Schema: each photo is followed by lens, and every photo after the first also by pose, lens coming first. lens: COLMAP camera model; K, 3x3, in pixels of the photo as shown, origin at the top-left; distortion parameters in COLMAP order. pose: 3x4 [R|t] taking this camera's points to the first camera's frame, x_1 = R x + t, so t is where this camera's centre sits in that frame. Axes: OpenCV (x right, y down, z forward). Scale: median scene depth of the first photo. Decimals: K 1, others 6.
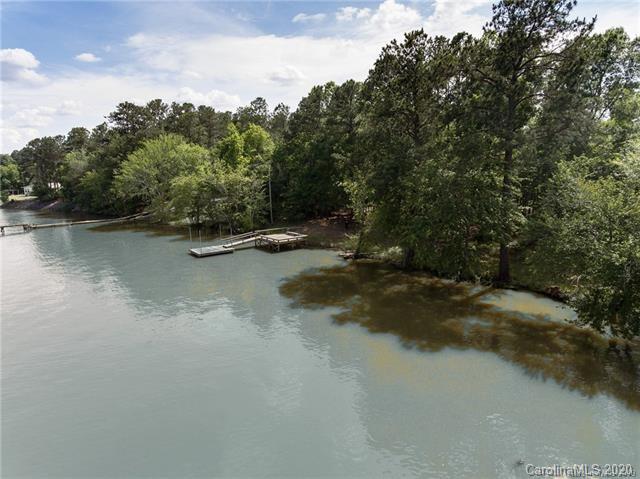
lens RADIAL K [[373.6, 0, 312.3], [0, 373.6, 240.0], [0, 0, 1]] dist [-0.004914, -0.002781]
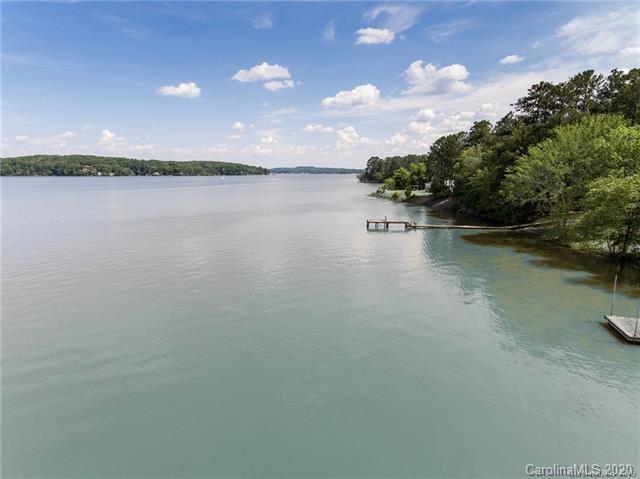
lens RADIAL K [[373.6, 0, 312.3], [0, 373.6, 240.0], [0, 0, 1]] dist [-0.004914, -0.002781]
pose [[0.559739, 0.158083, -0.813450, -0.074206], [-0.155595, 0.984225, 0.084205, -0.029721], [0.813930, 0.079436, 0.575507, 0.171644]]
